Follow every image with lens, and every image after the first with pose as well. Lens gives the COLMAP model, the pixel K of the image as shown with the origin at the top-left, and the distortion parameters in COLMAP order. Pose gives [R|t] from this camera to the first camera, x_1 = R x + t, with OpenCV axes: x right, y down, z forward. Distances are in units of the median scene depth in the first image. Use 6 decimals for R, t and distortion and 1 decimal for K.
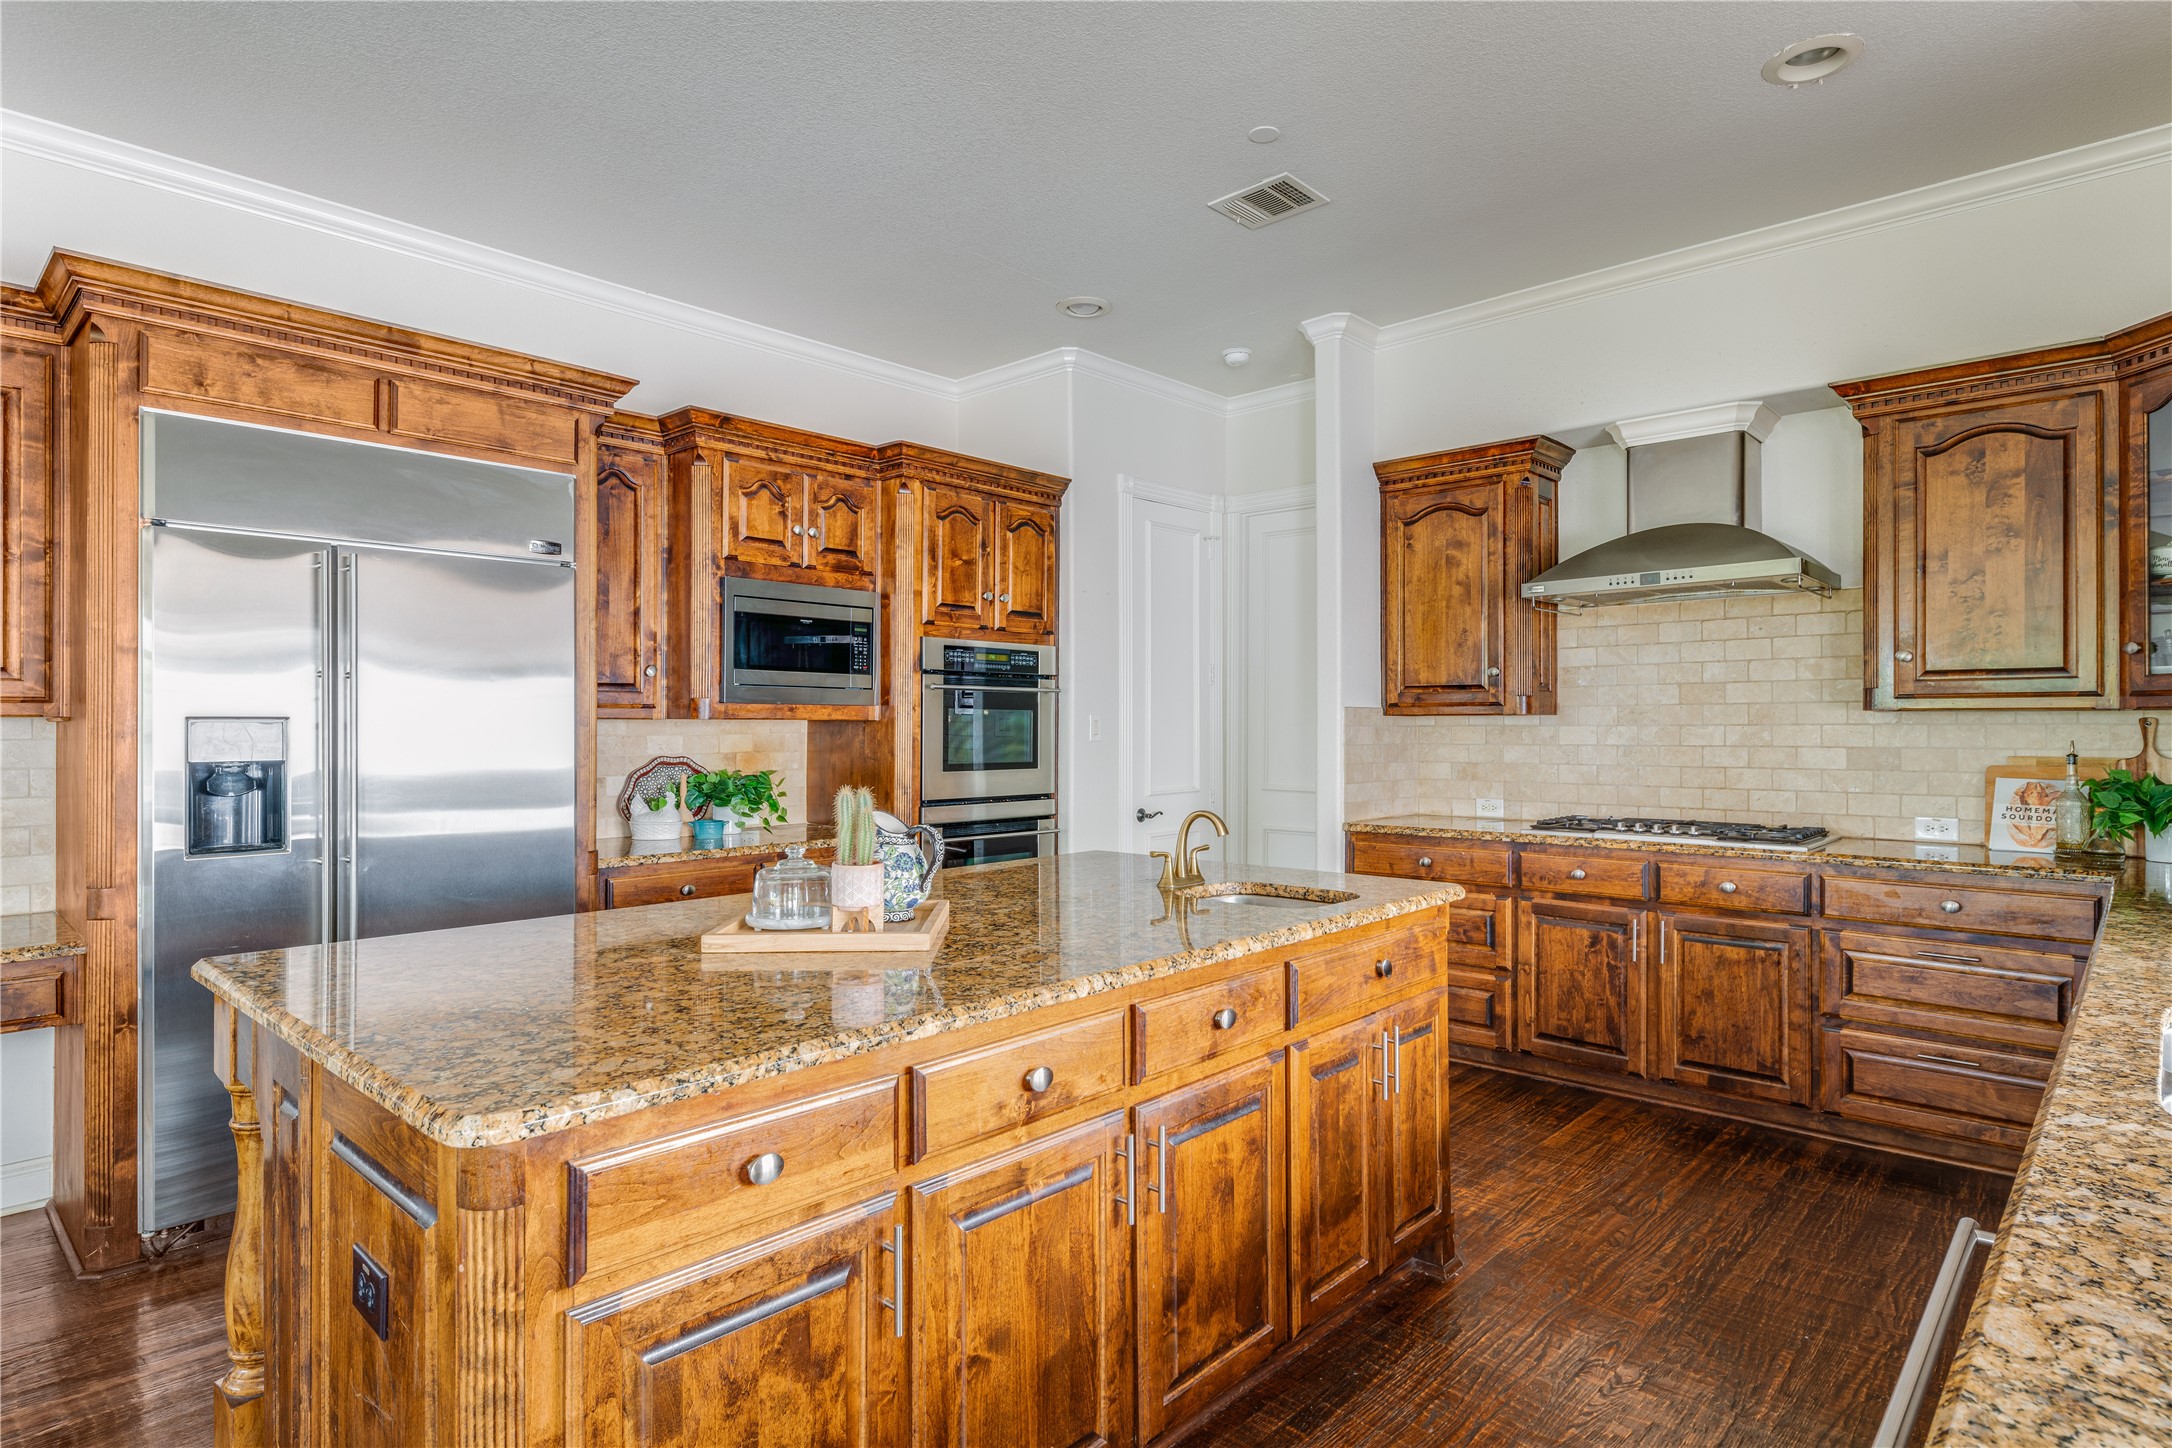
lens RADIAL K [[1150.0, 0, 1086.0], [0, 1150.0, 724.0], [0, 0, 1]] dist [0.000713, -0.000129]
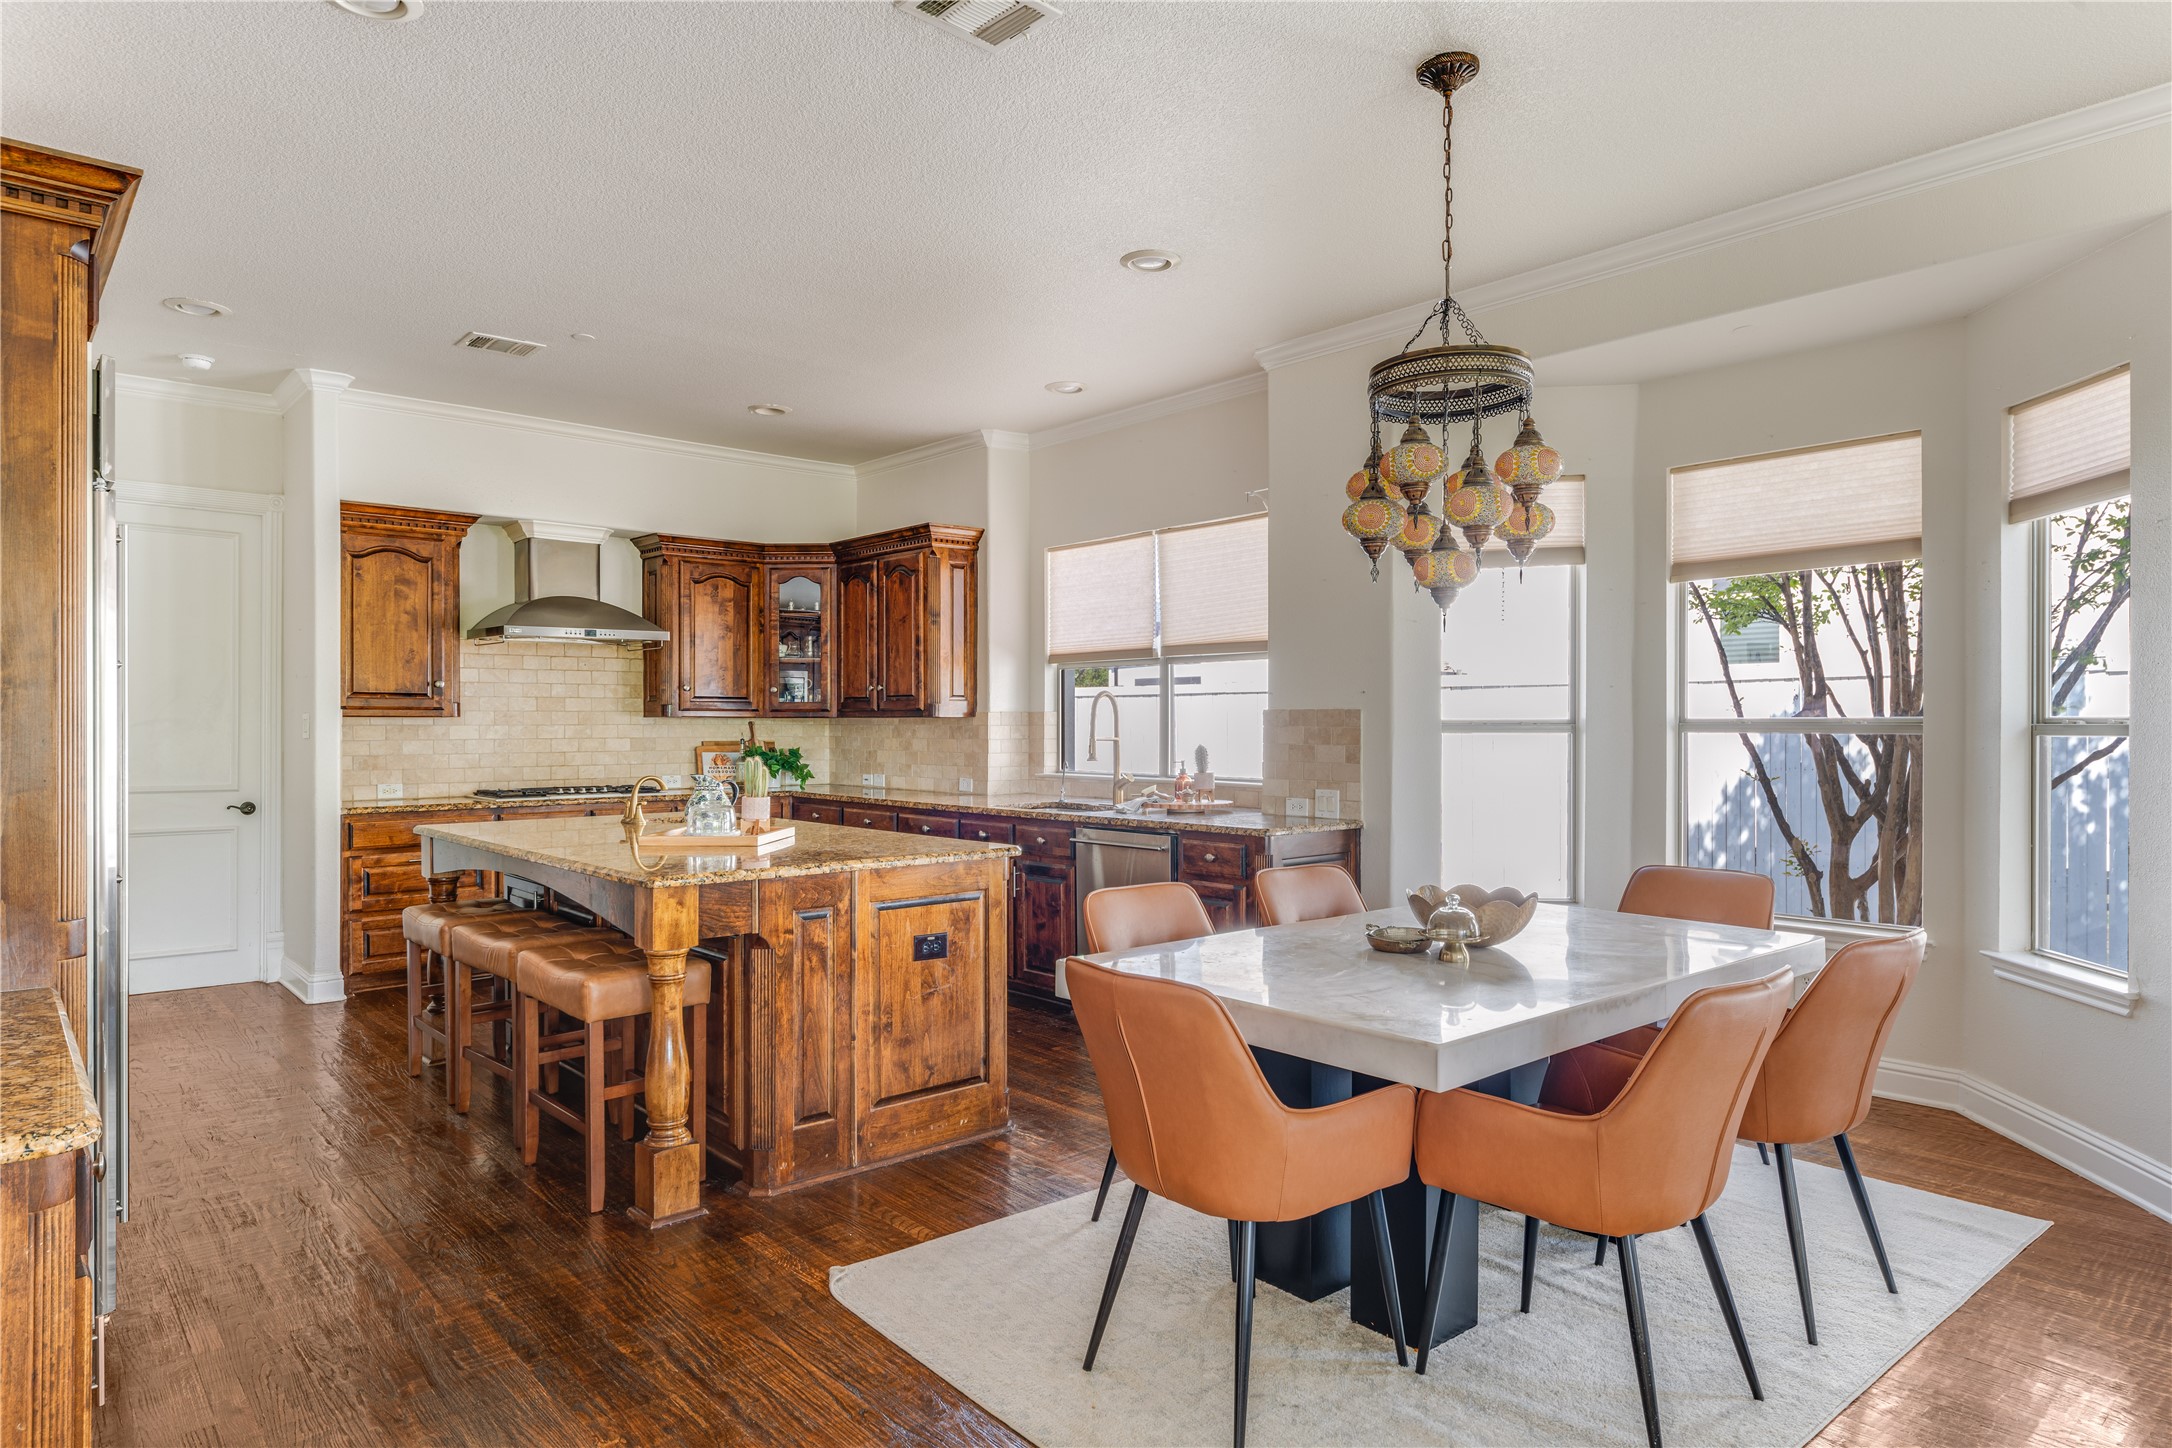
lens RADIAL K [[1271.5, 0, 1086.0], [0, 1271.5, 724.0], [0, 0, 1]] dist [0.024872, -0.000967]
pose [[0.104561, 0.001492, 0.994517, -1.051801], [-0.001927, 0.999997, -0.001297, 0.000627], [-0.994517, -0.001781, 0.104564, 0.114313]]
